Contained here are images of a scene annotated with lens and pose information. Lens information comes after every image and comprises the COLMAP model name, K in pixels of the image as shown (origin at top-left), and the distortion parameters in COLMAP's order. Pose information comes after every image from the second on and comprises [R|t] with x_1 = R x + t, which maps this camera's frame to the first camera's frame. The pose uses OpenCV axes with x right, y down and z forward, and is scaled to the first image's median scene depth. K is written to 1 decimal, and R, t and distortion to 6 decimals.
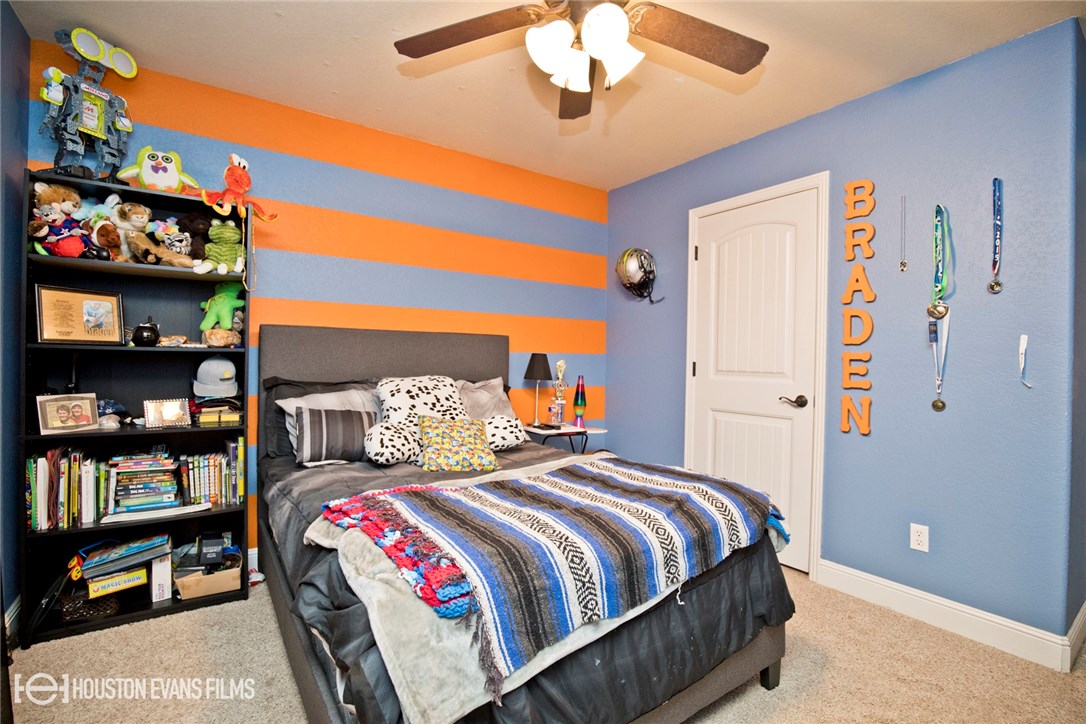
lens RADIAL K [[504.8, 0, 543.4], [0, 504.8, 364.0], [0, 0, 1]] dist [-0.026385, 0.002965]
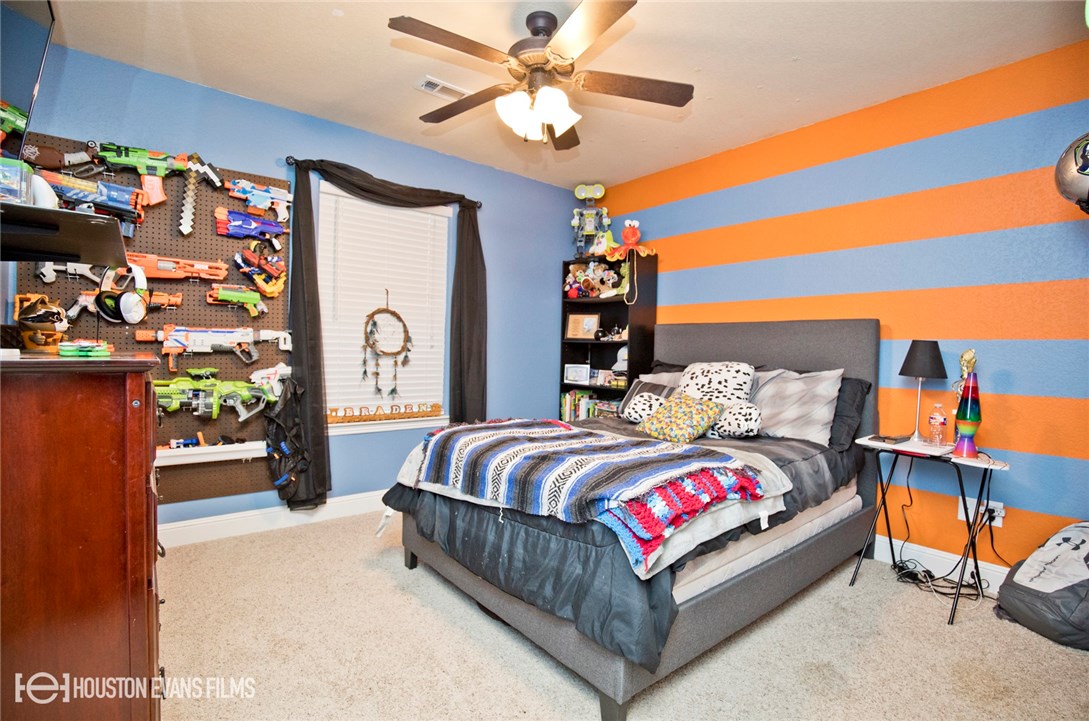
lens RADIAL K [[506.2, 0, 544.1], [0, 506.2, 355.1], [0, 0, 1]] dist [-0.026385, 0.002965]
pose [[0.076242, -0.003835, -0.997082, 1.114525], [-0.034315, 0.999390, -0.006467, 0.038959], [0.996499, 0.034708, 0.076064, 0.702915]]
